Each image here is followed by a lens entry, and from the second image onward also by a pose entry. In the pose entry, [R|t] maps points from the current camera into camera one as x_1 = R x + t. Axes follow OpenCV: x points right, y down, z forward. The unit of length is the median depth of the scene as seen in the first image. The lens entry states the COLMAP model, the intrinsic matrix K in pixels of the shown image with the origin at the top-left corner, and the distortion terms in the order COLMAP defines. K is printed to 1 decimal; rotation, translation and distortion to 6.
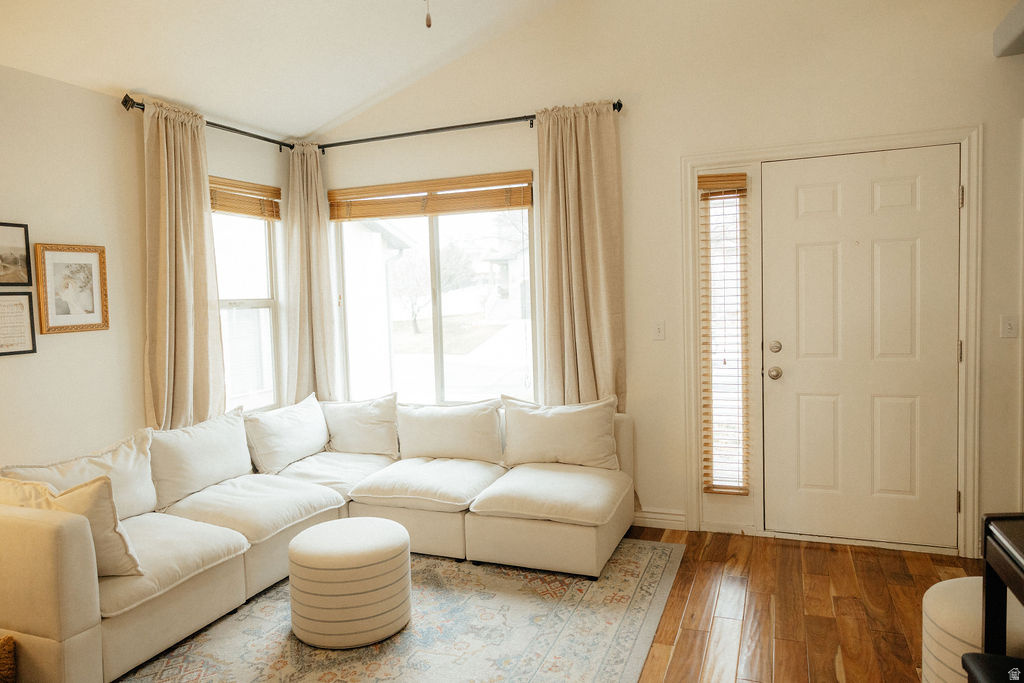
lens RADIAL K [[687.7, 0, 510.5], [0, 687.7, 339.8], [0, 0, 1]] dist [-0.003325, 0.007449]
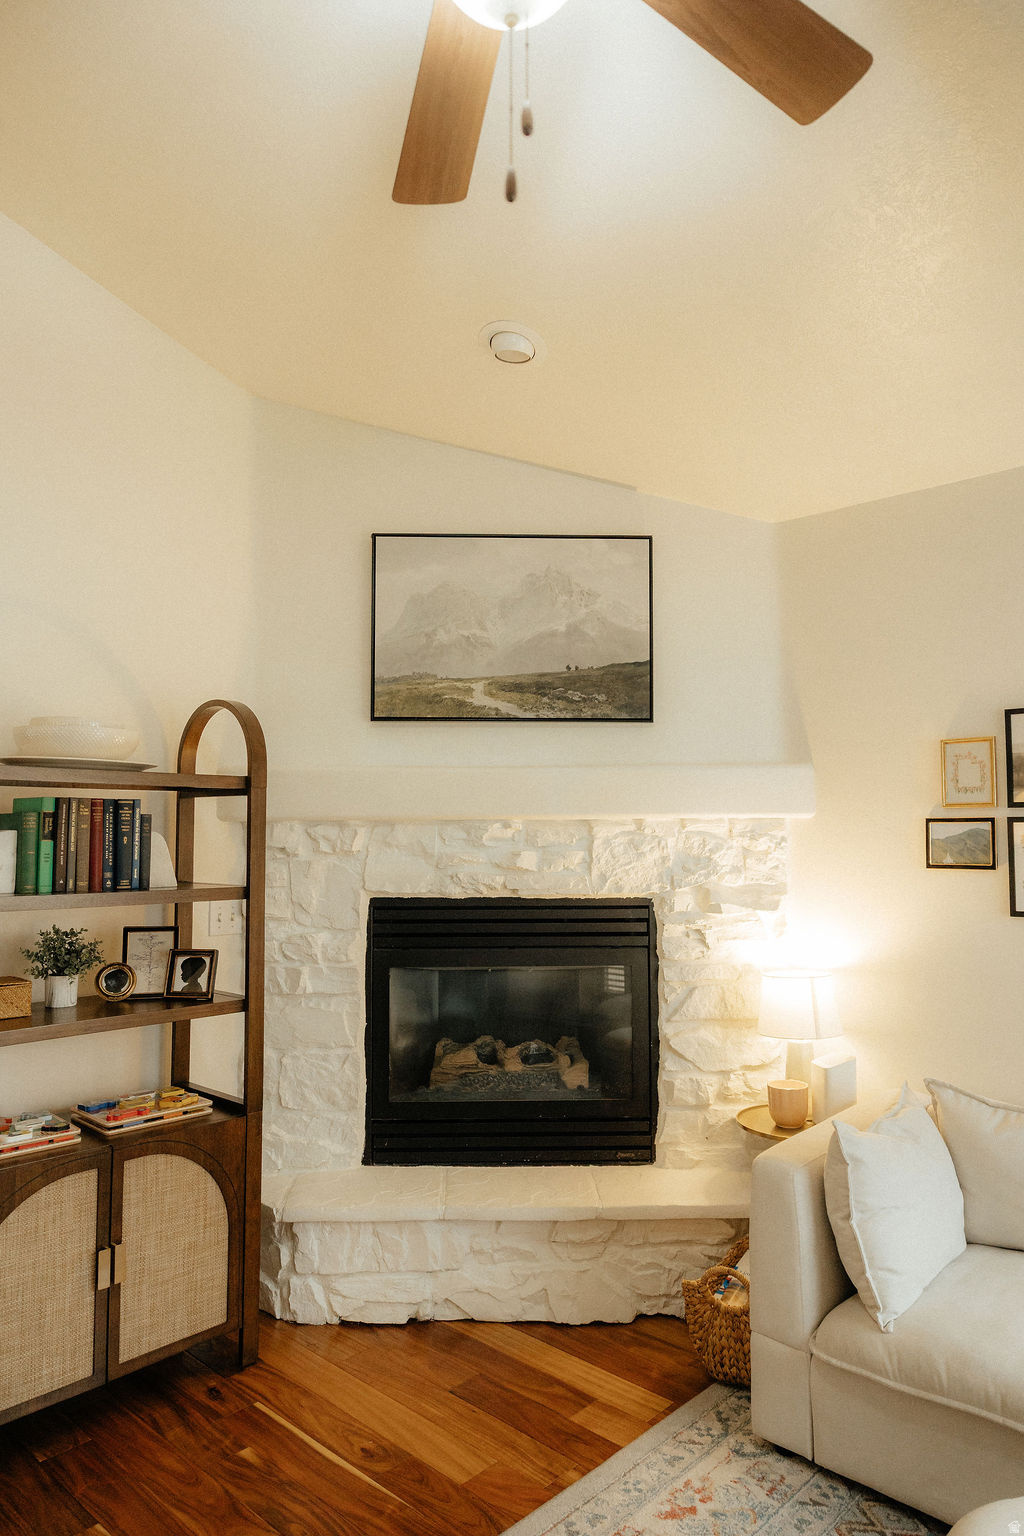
lens RADIAL K [[1031.6, 0, 505.3], [0, 1031.6, 775.5], [0, 0, 1]] dist [-0.003325, 0.007449]
pose [[-0.371640, -0.017896, -0.928204, 0.256644], [-0.048122, 0.998841, 0.000010, -0.066055], [0.927129, 0.044671, -0.372070, 0.708754]]
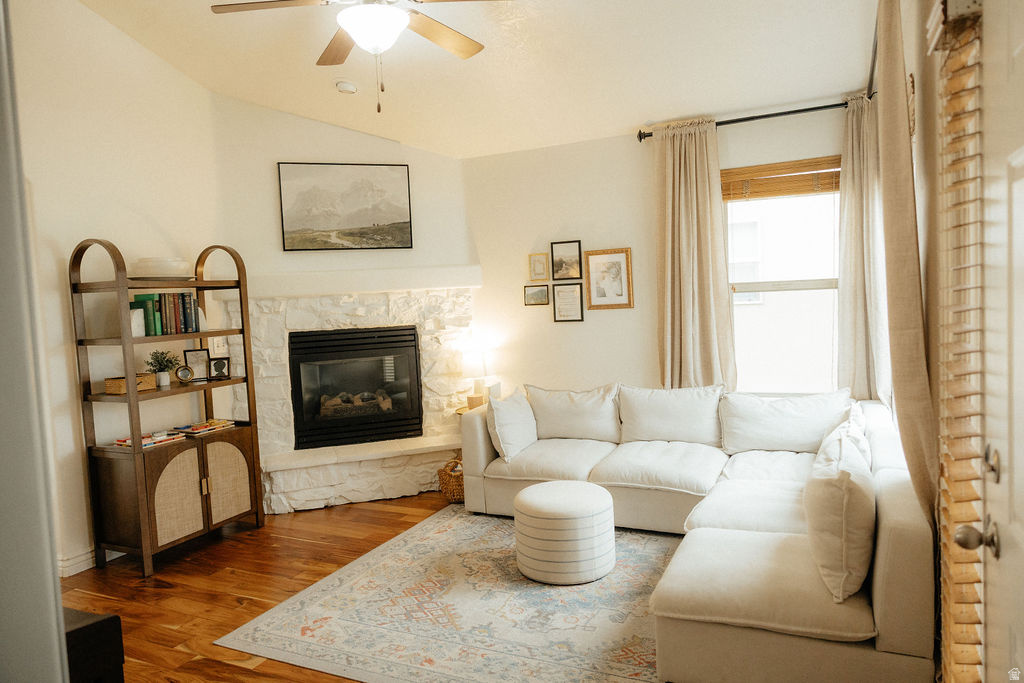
lens RADIAL K [[687.7, 0, 509.4], [0, 687.7, 345.5], [0, 0, 1]] dist [-0.003325, 0.007449]
pose [[-0.069080, 0.114666, -0.990999, 0.740971], [-0.016109, 0.993115, 0.116034, -0.088515], [0.997481, 0.023980, -0.066757, 0.779850]]
